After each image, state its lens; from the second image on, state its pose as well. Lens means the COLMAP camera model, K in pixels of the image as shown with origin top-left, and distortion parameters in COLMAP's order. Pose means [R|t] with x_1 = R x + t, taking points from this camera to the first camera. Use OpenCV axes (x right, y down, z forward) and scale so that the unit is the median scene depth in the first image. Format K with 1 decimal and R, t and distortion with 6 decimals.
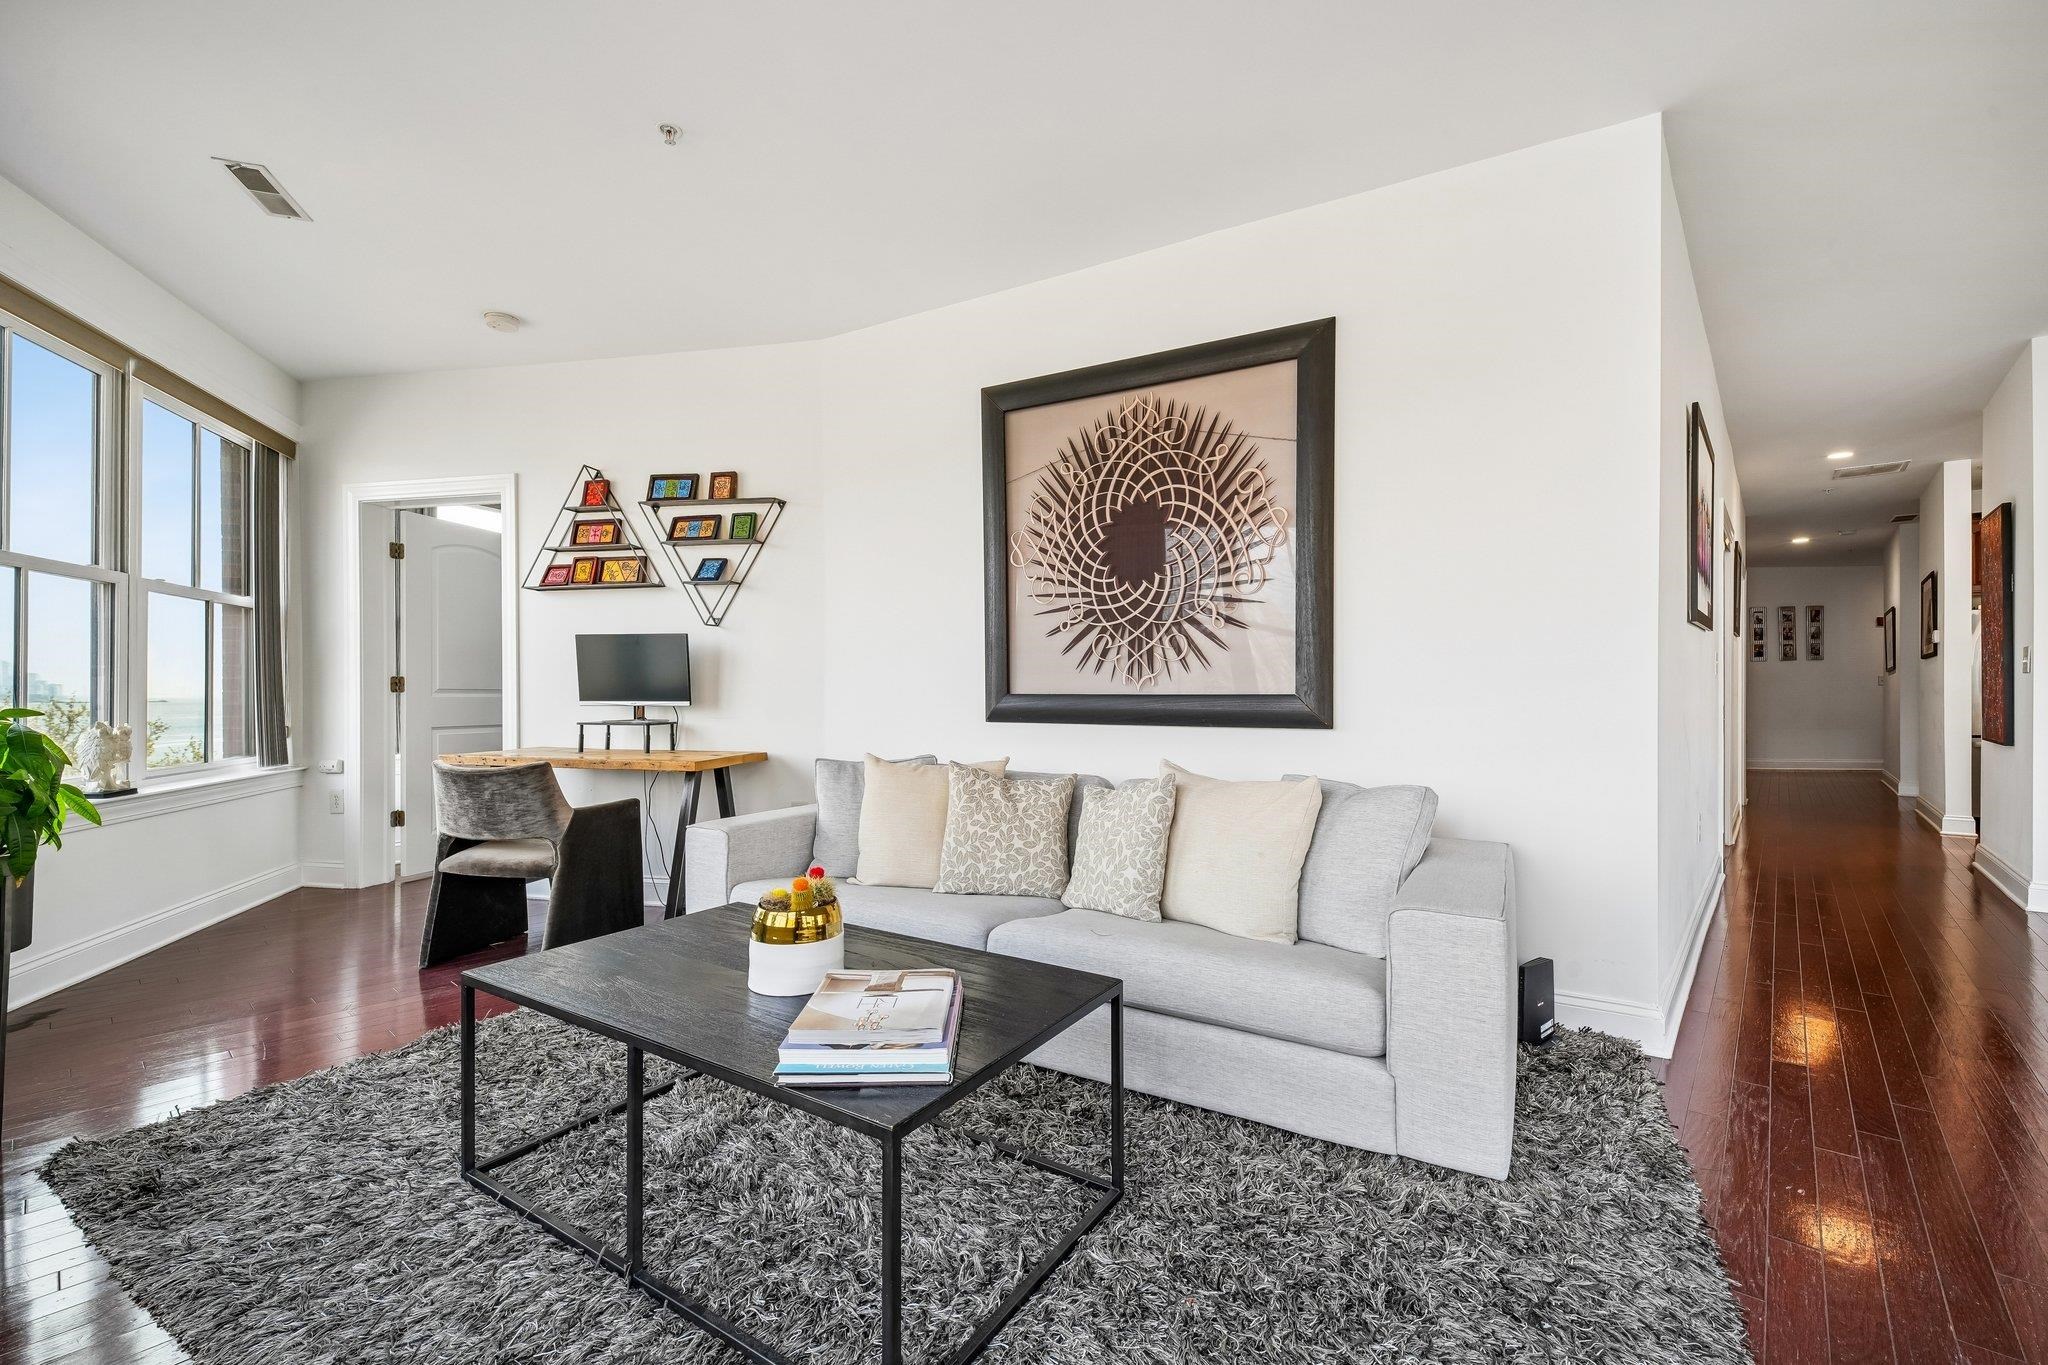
lens RADIAL K [[863.8, 0, 1039.5], [0, 863.8, 664.2], [0, 0, 1]] dist [0.010679, -0.005380]
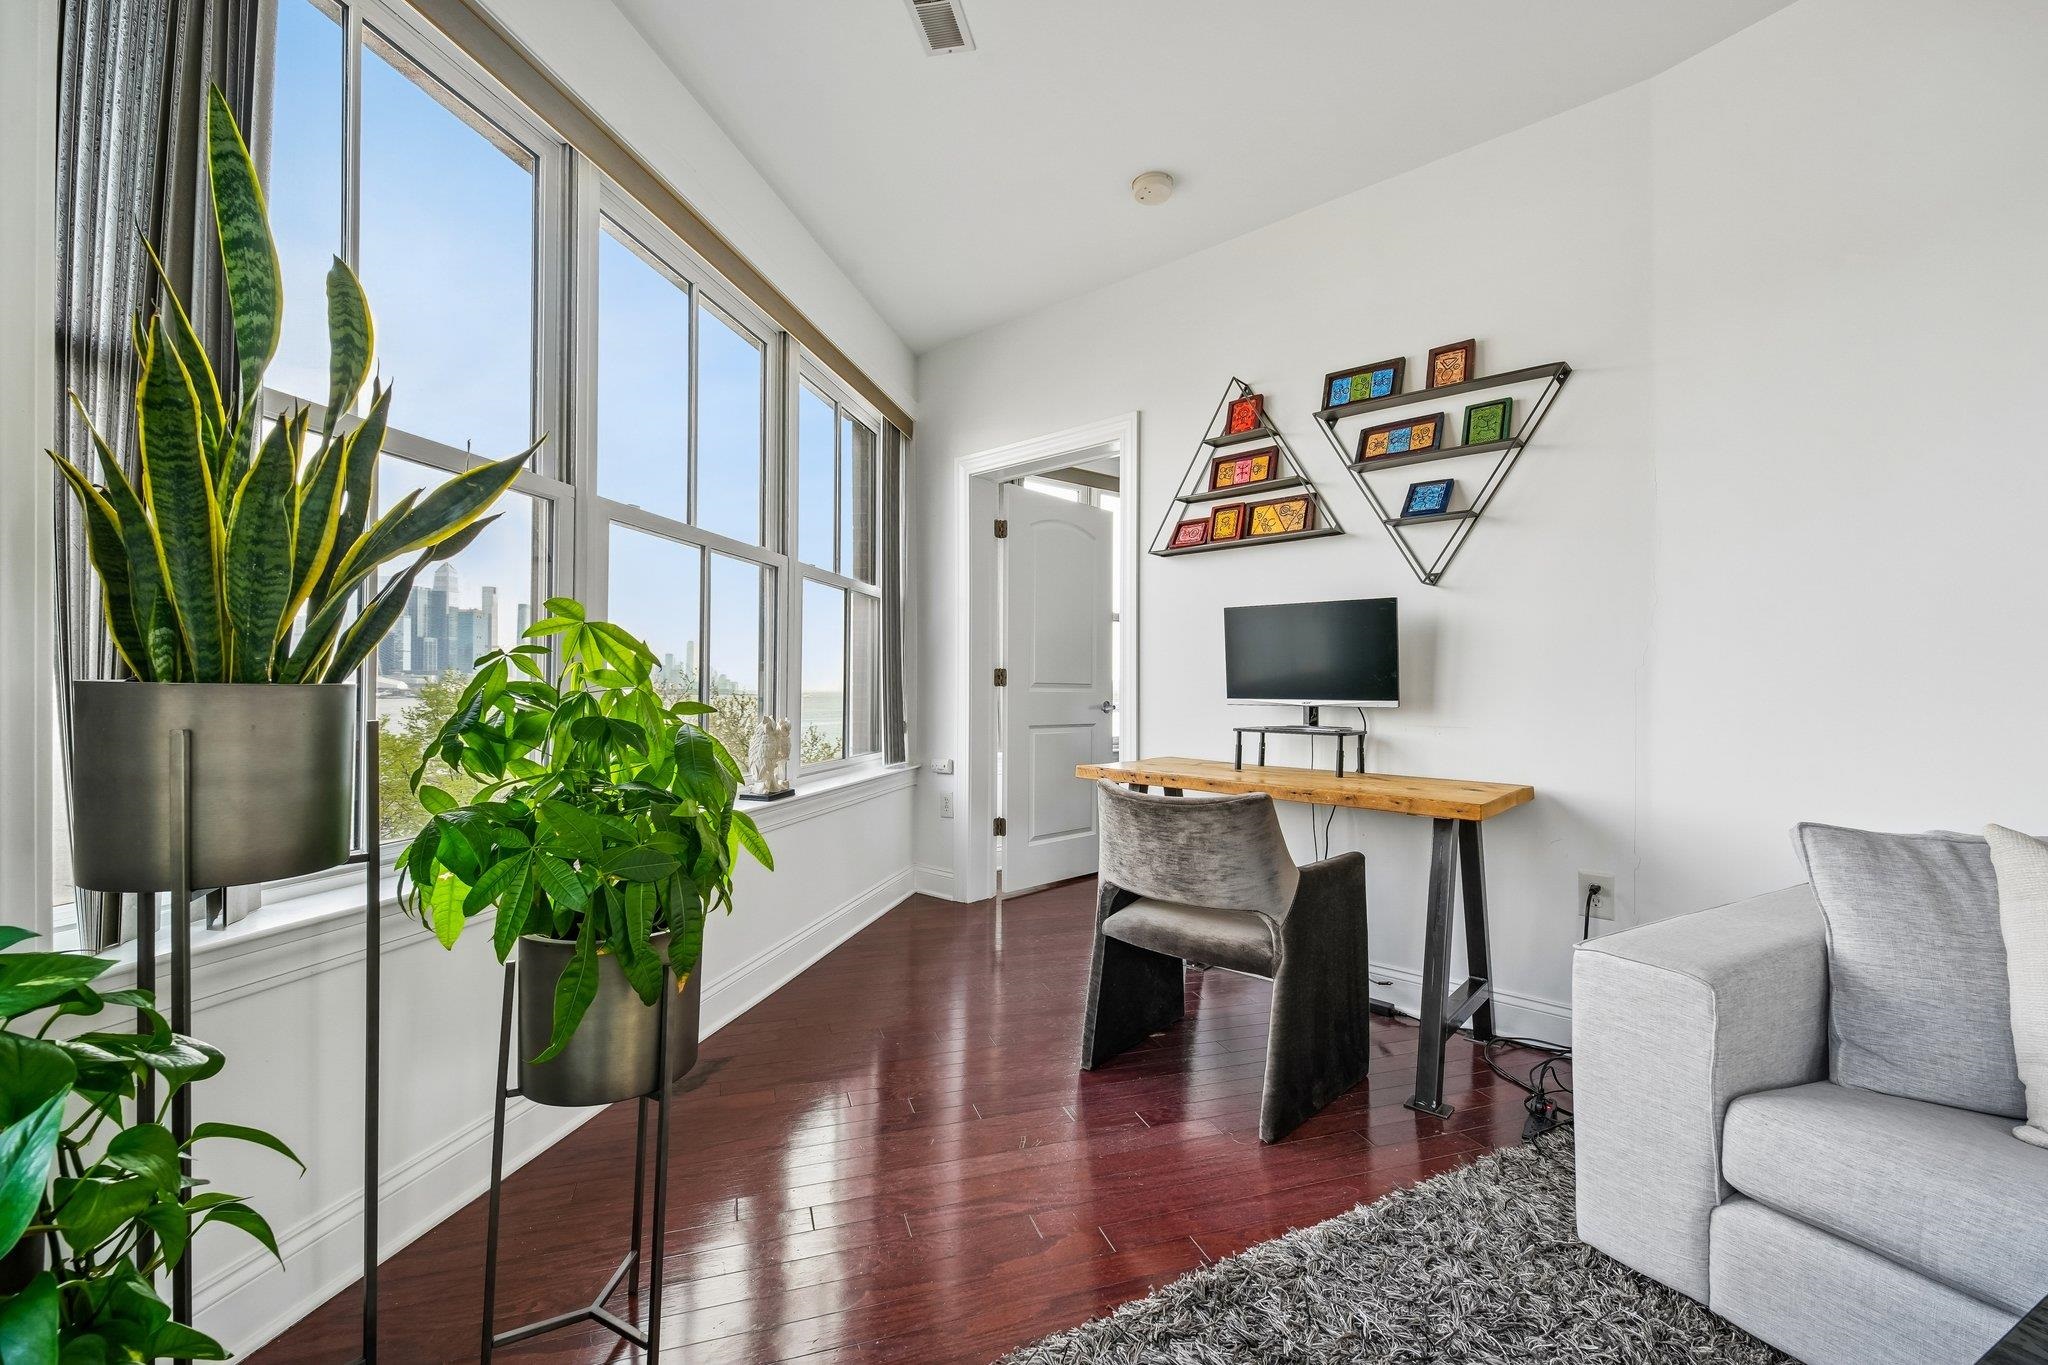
lens RADIAL K [[773.0, 0, 1025.3], [0, 773.0, 671.6], [0, 0, 1]] dist [0.011957, -0.000023]
pose [[0.870955, -0.002649, -0.491356, -0.448103], [0.005841, 0.999971, 0.004961, 0.020160], [0.491329, -0.007191, 0.870945, 0.426897]]
